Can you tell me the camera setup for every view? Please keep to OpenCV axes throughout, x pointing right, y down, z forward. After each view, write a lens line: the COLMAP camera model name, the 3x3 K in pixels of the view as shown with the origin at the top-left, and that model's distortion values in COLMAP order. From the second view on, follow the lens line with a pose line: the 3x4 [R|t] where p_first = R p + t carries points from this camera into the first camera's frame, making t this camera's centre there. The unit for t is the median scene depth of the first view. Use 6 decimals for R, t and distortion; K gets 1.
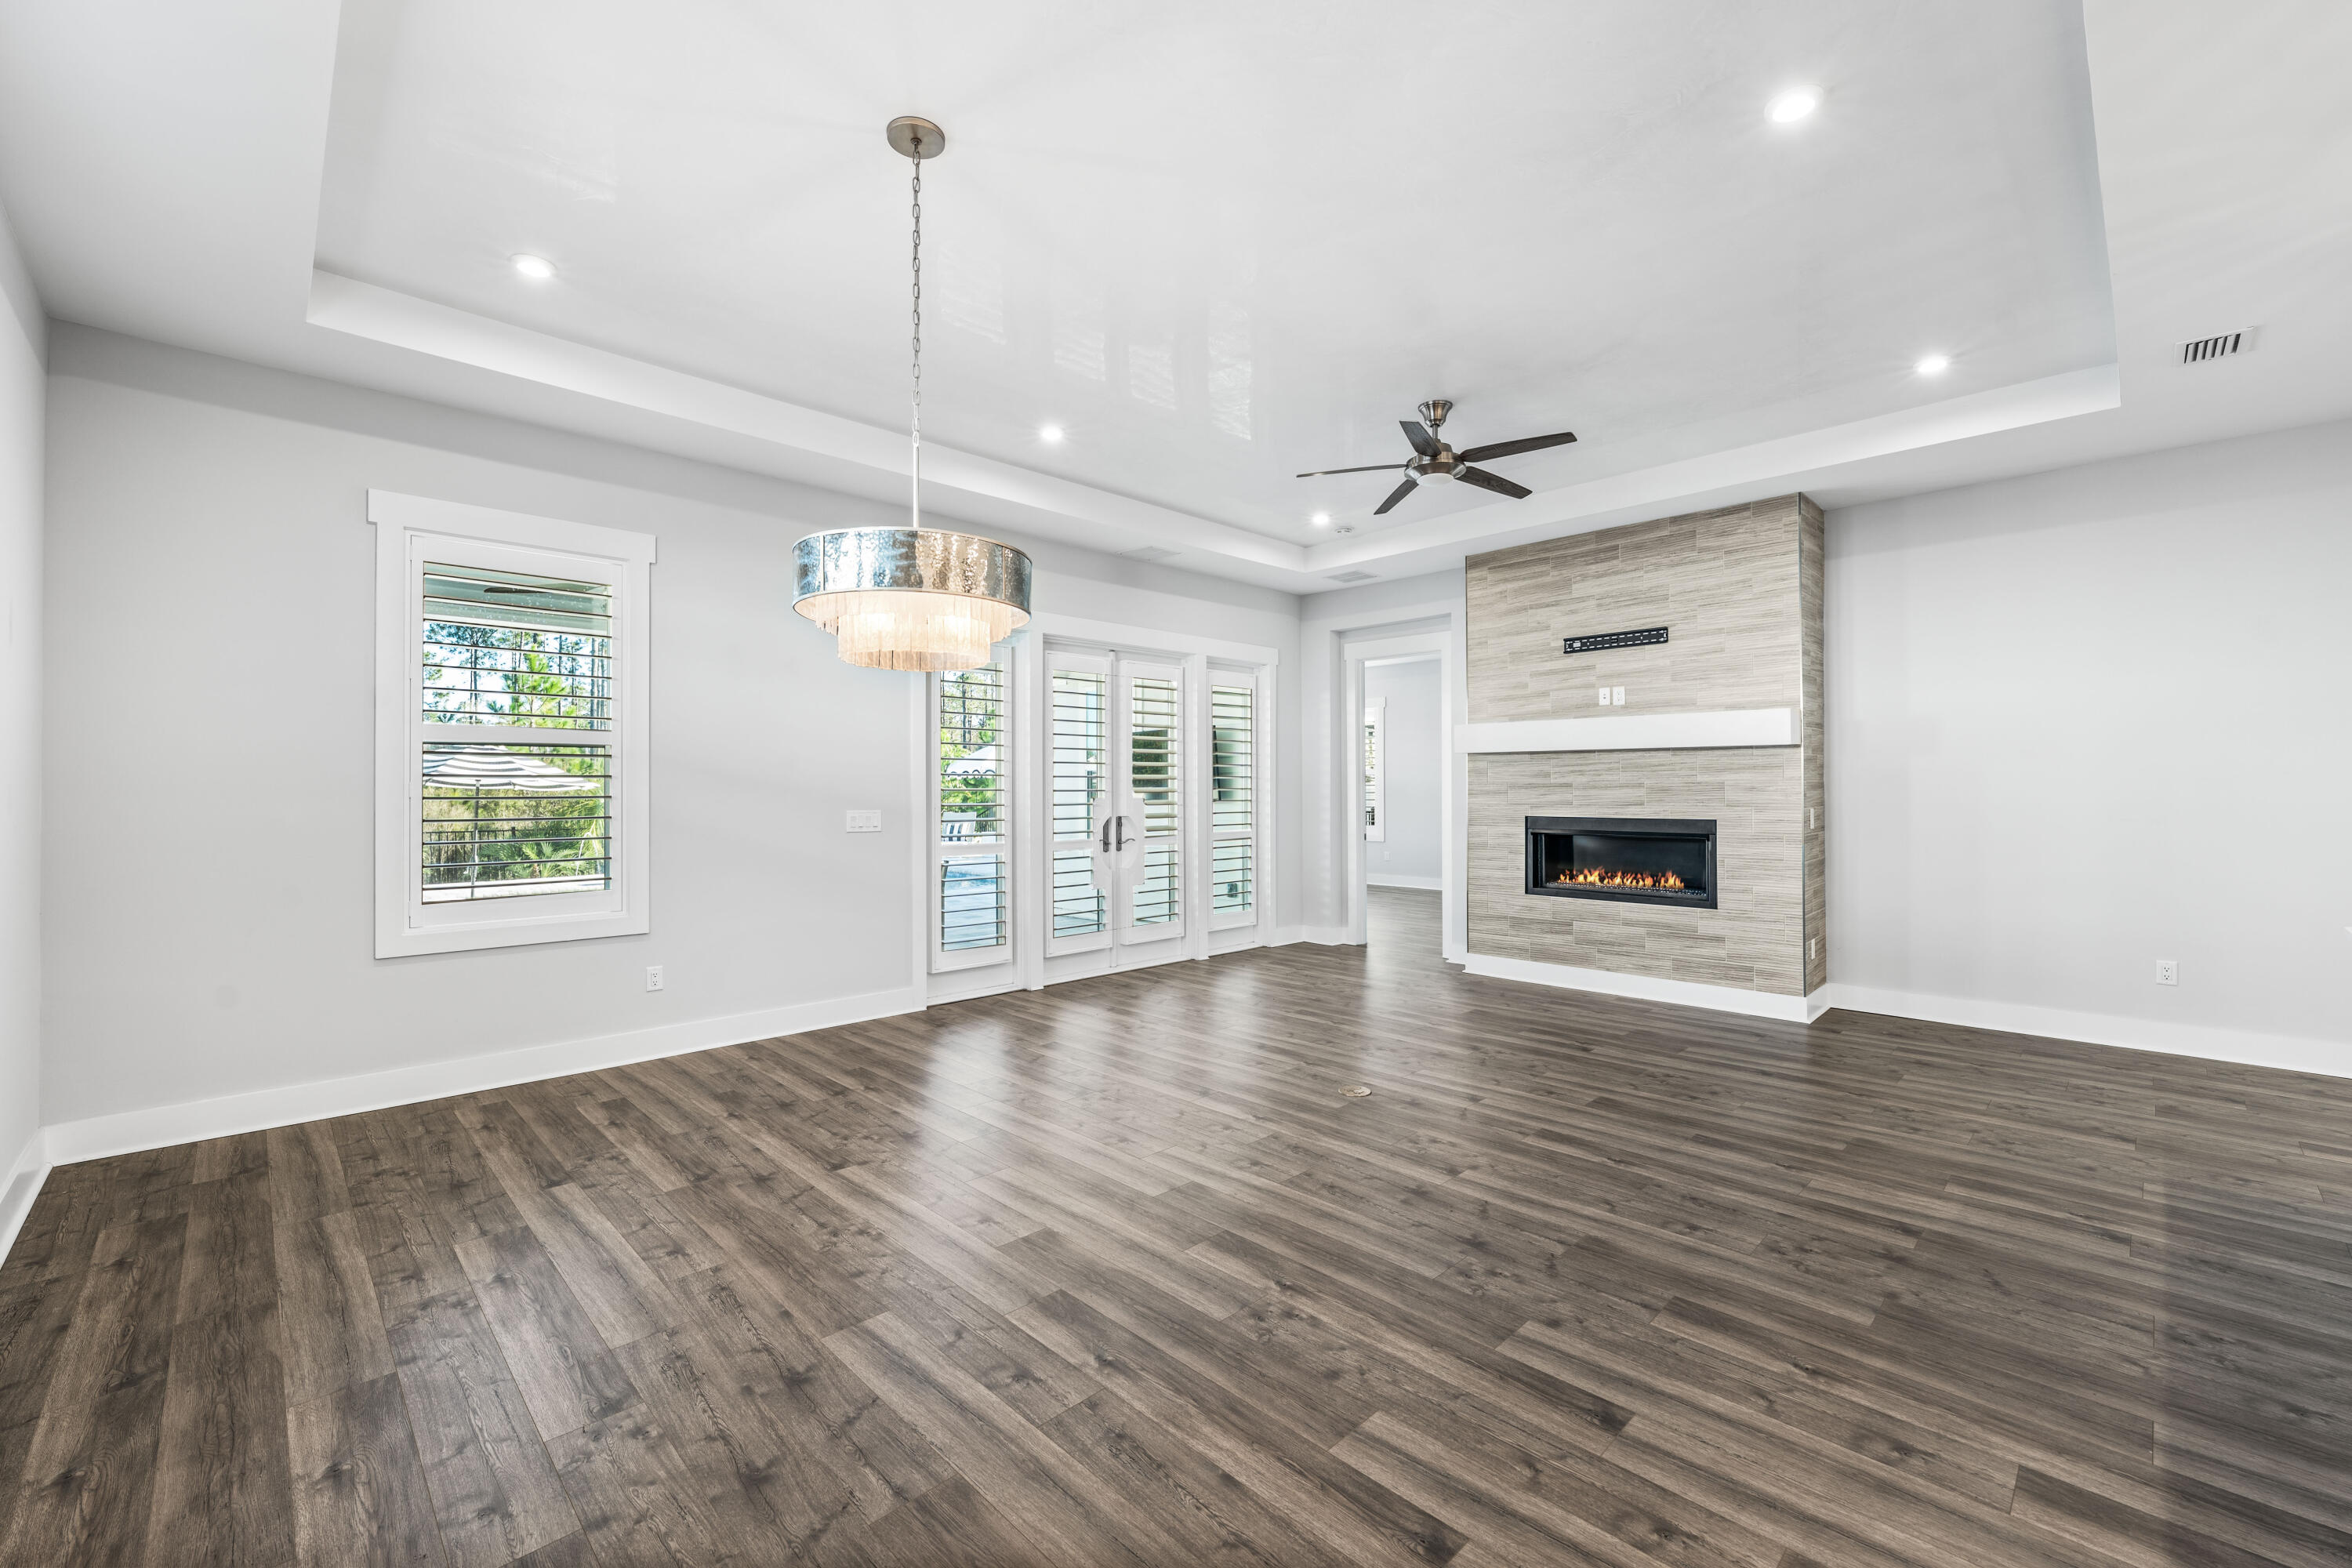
lens RADIAL K [[960.1, 0, 1165.8], [0, 960.1, 778.0], [0, 0, 1]] dist [-0.001417, -0.000544]
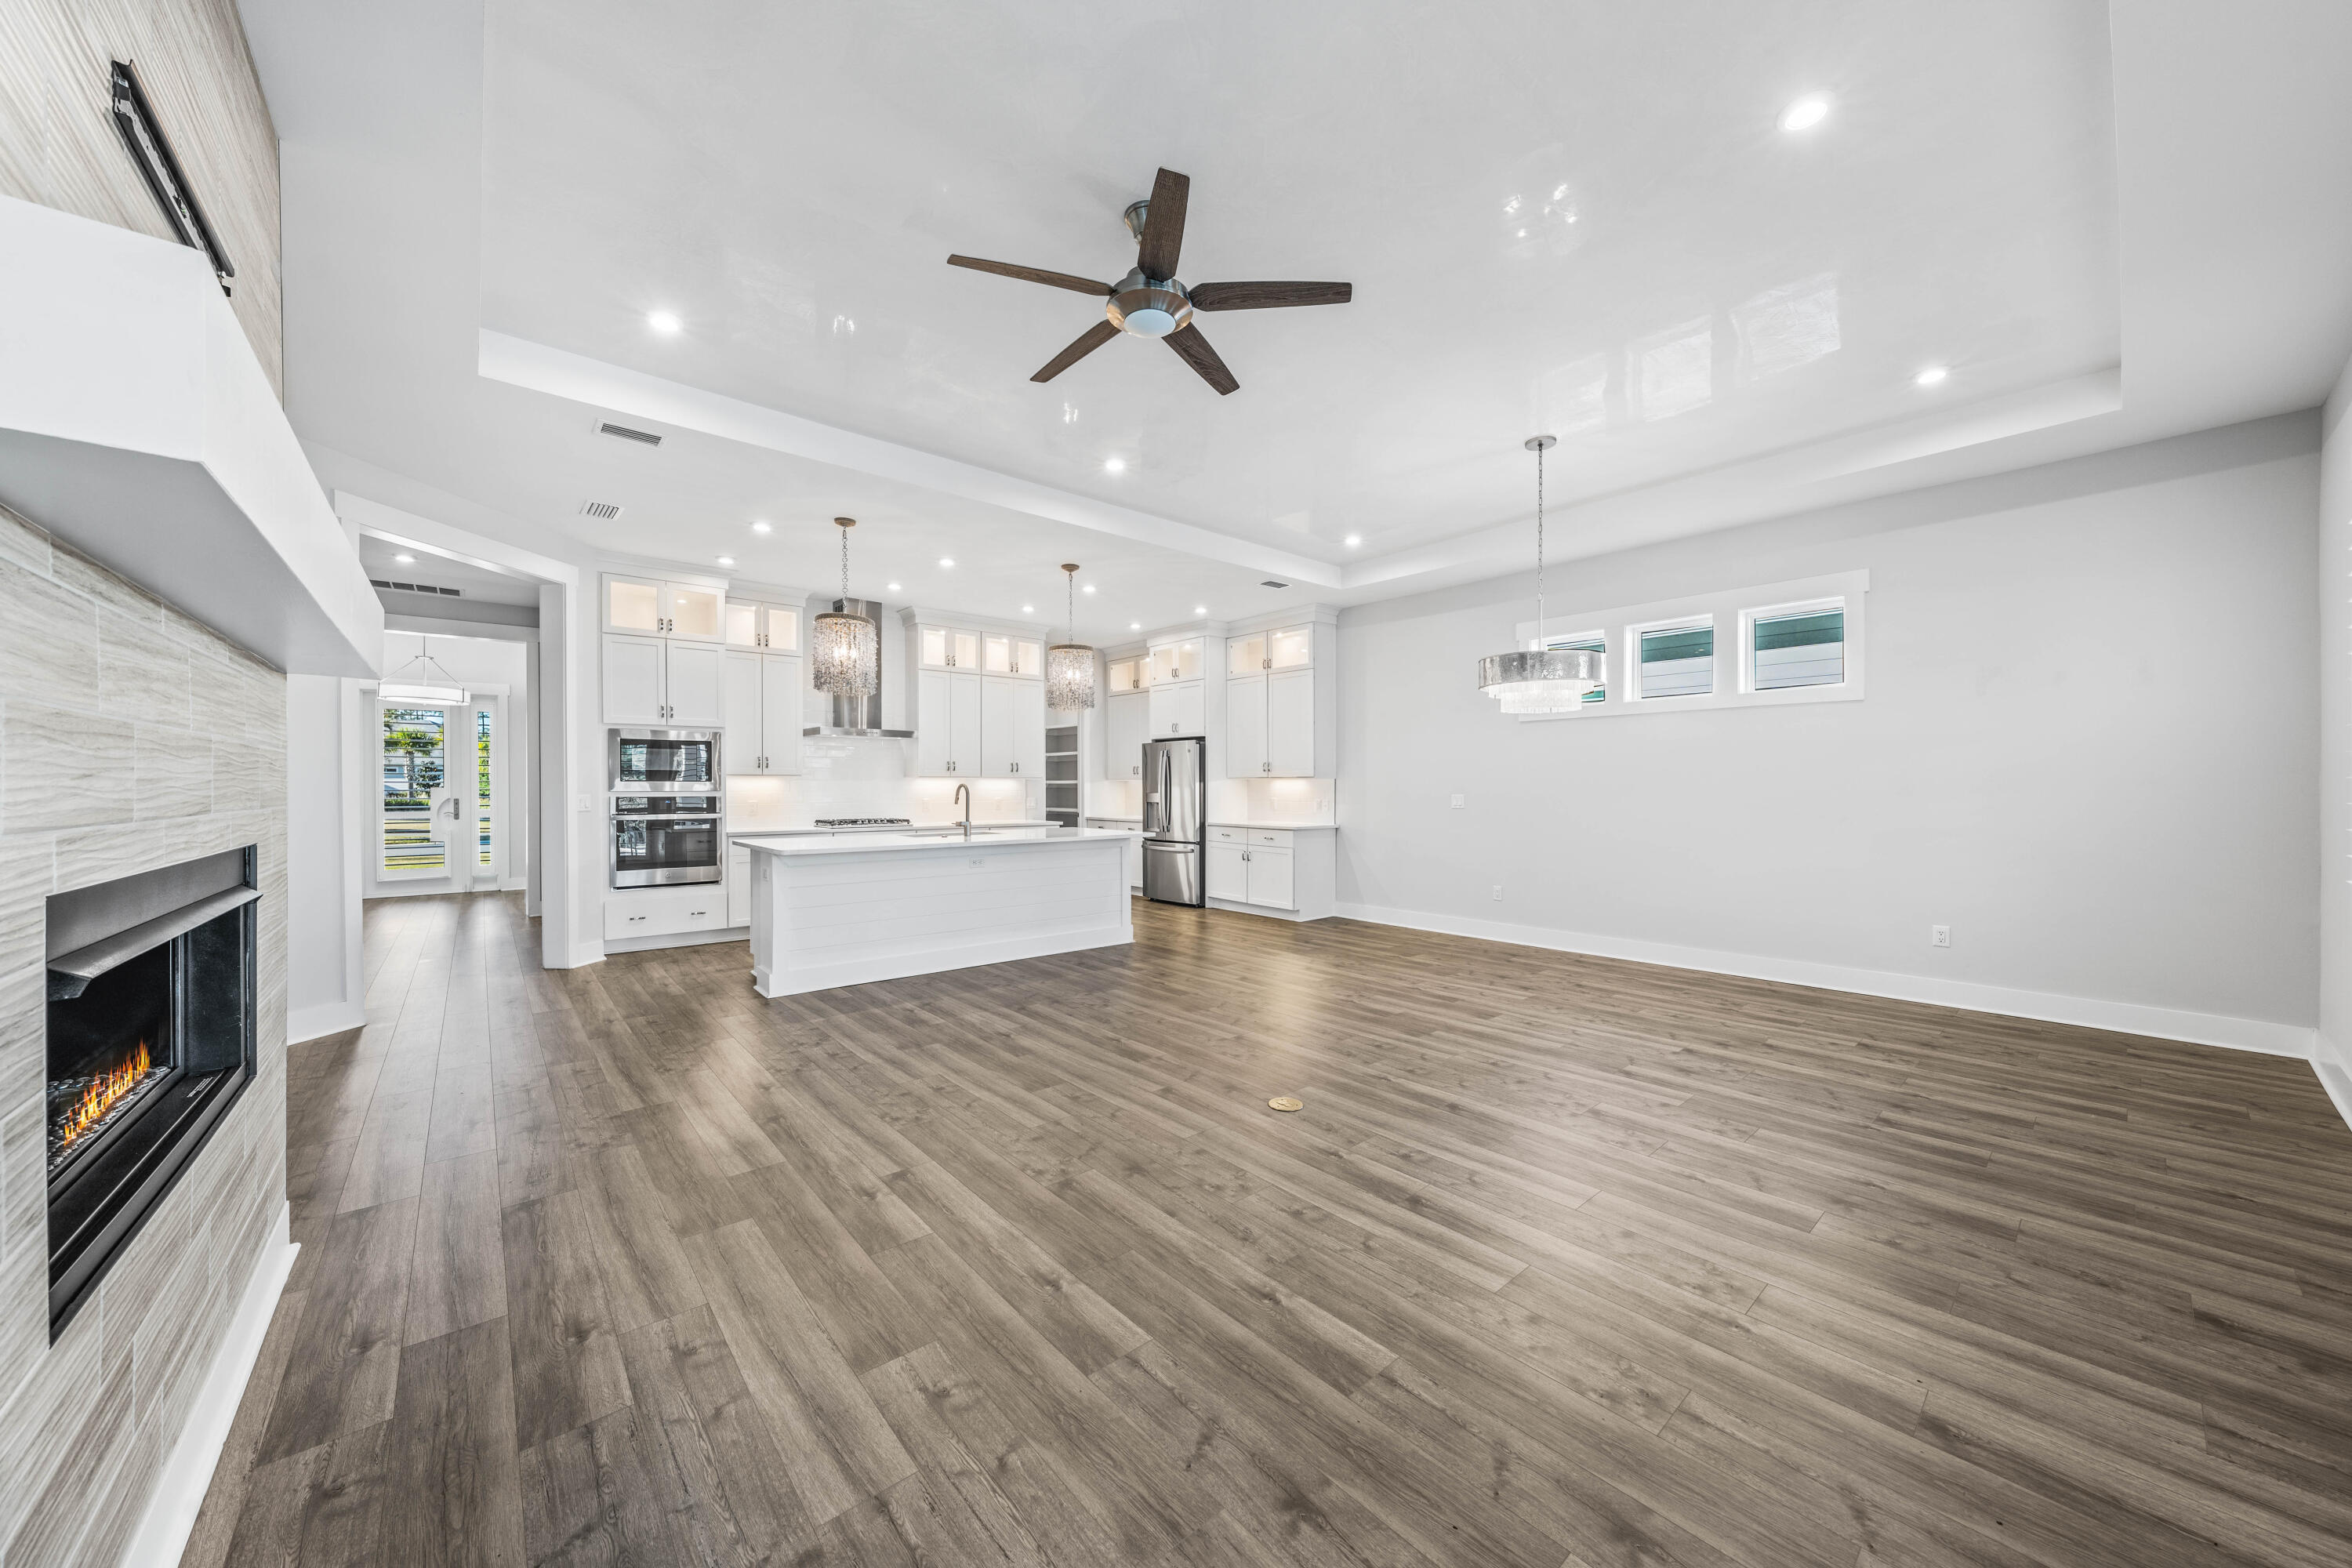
lens RADIAL K [[824.4, 0, 1176.0], [0, 824.4, 784.0], [0, 0, 1]] dist [0.001064, 0.000067]
pose [[-0.998444, 0.002525, 0.055703, 0.228678], [0.001847, 0.999924, -0.012204, 0.029097], [-0.055730, -0.012083, -0.998373, 1.592319]]
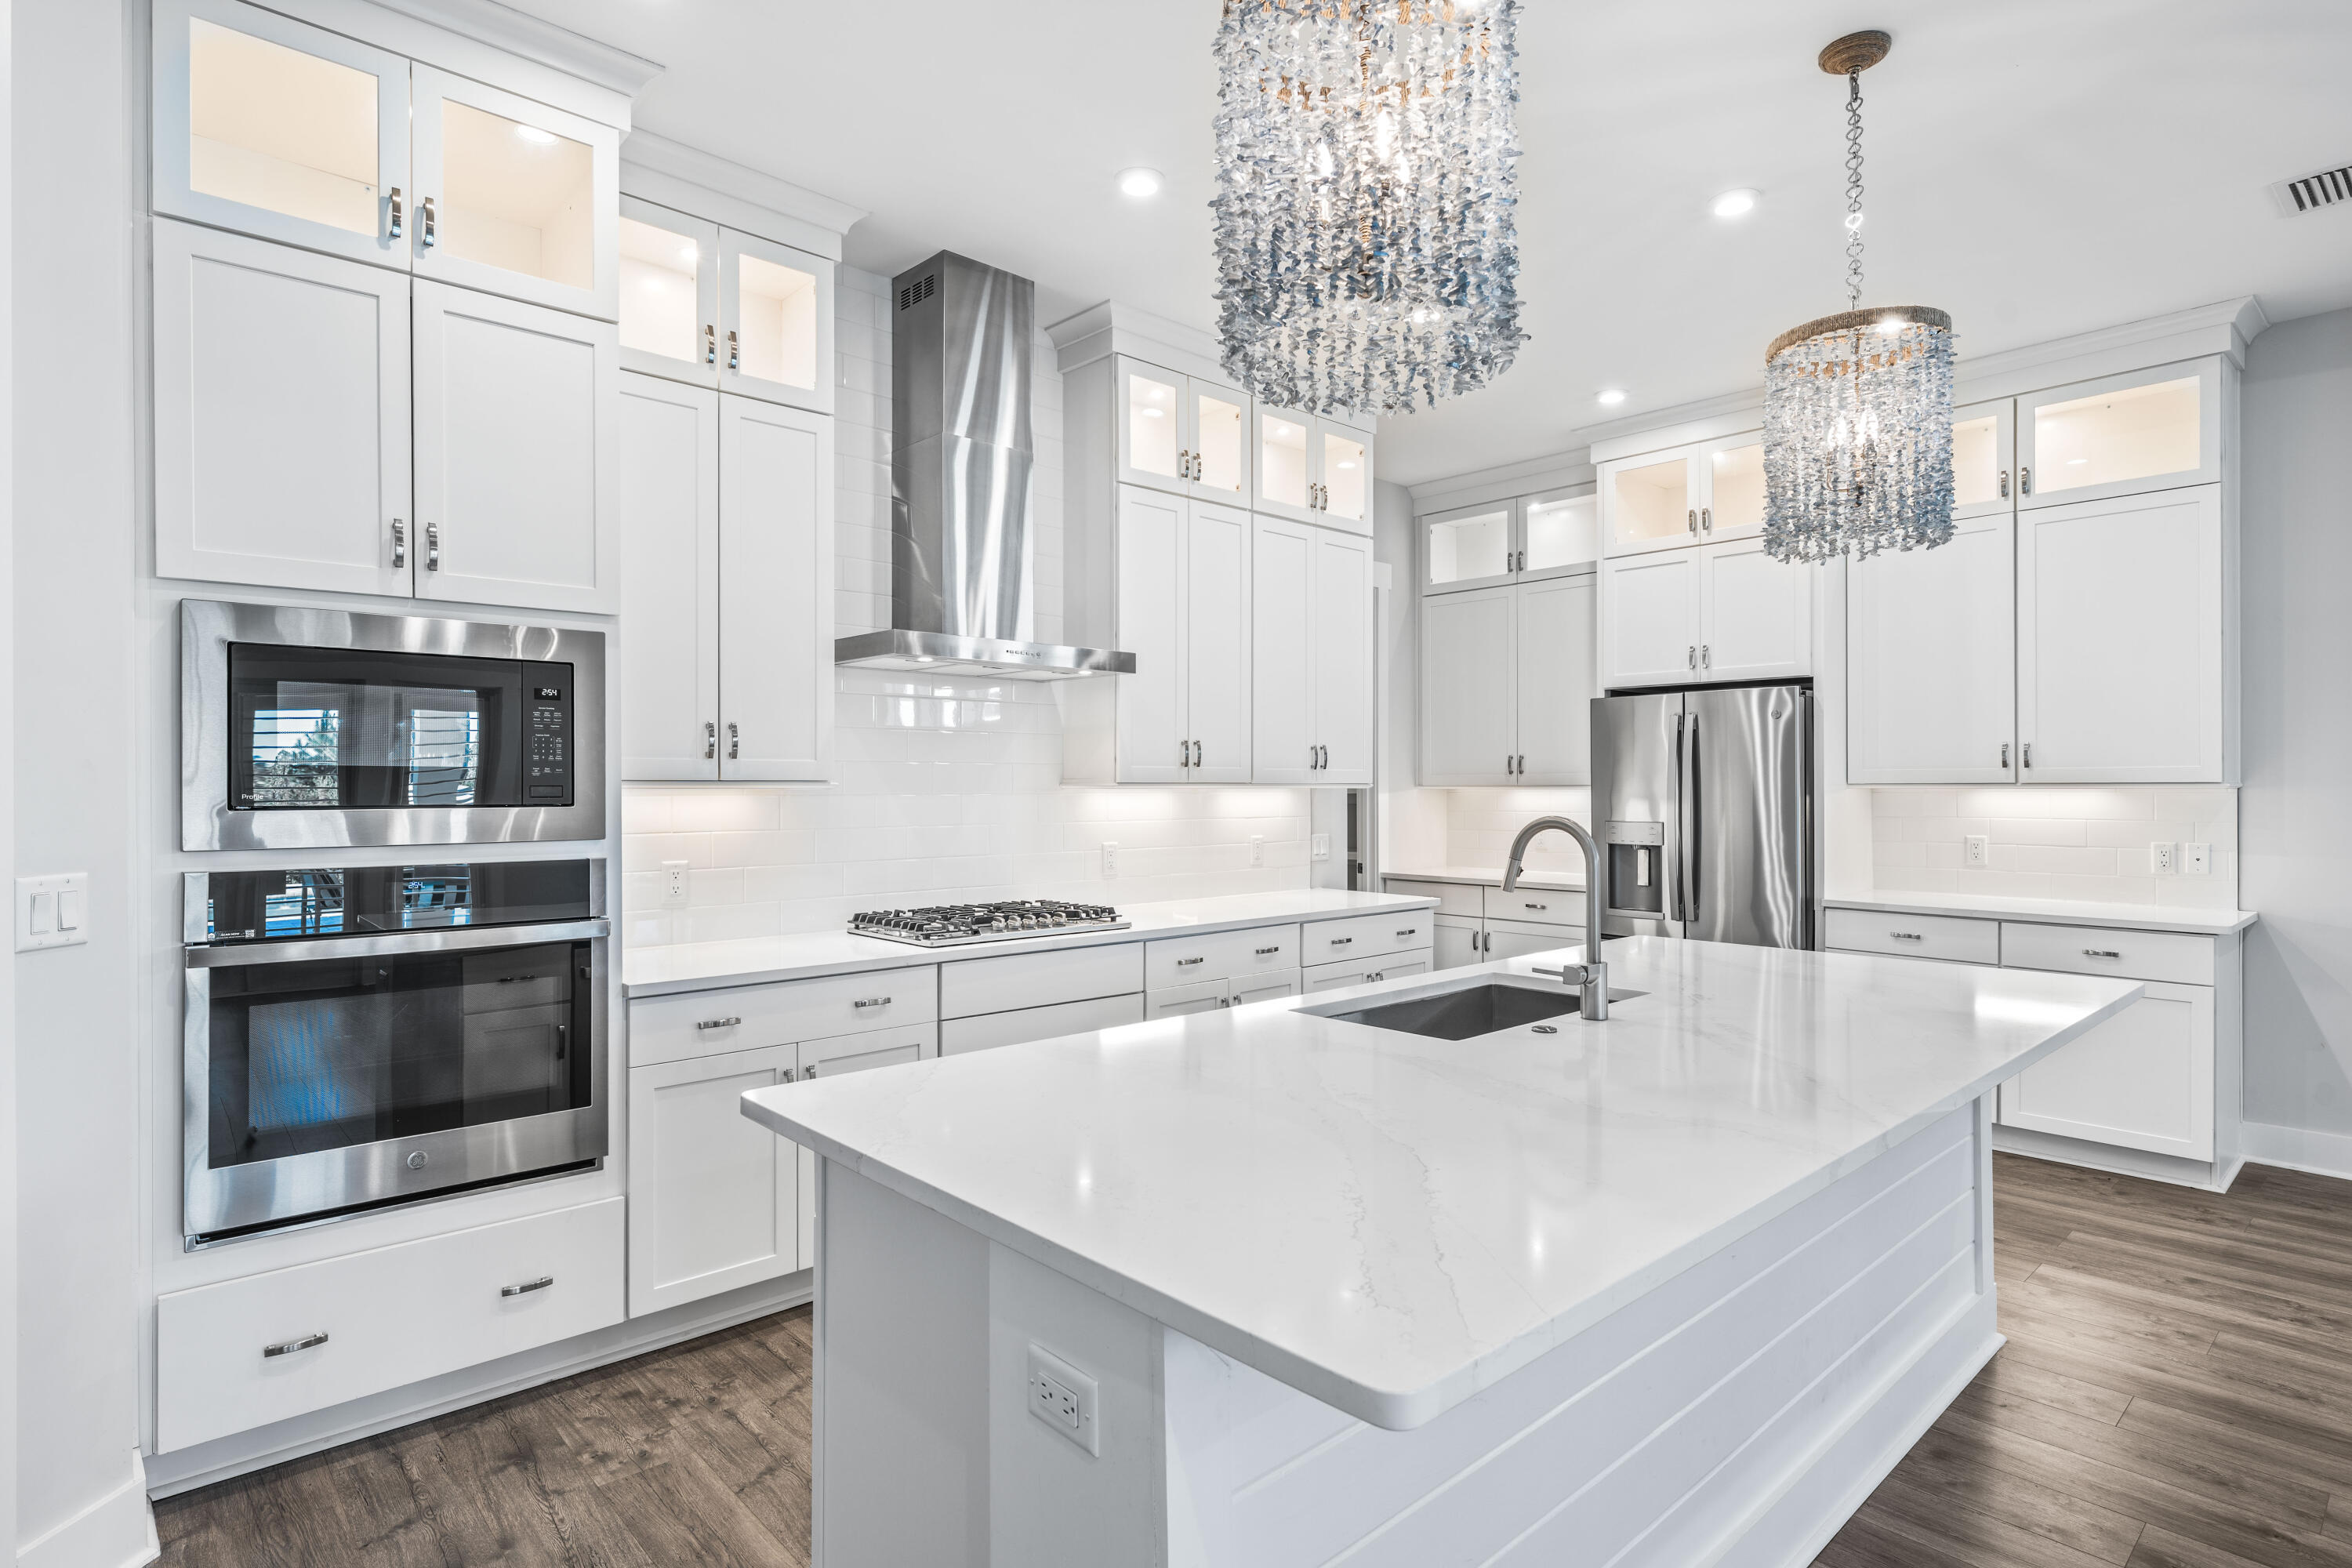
lens RADIAL K [[1223.5, 0, 1185.3], [0, 1223.5, 779.9], [0, 0, 1]] dist [0.003092, 0.000836]
pose [[-0.999803, 0.005111, 0.019189, 0.786283], [0.004771, 0.999831, -0.017744, 0.005930], [-0.019277, -0.017649, -0.999658, 0.823455]]
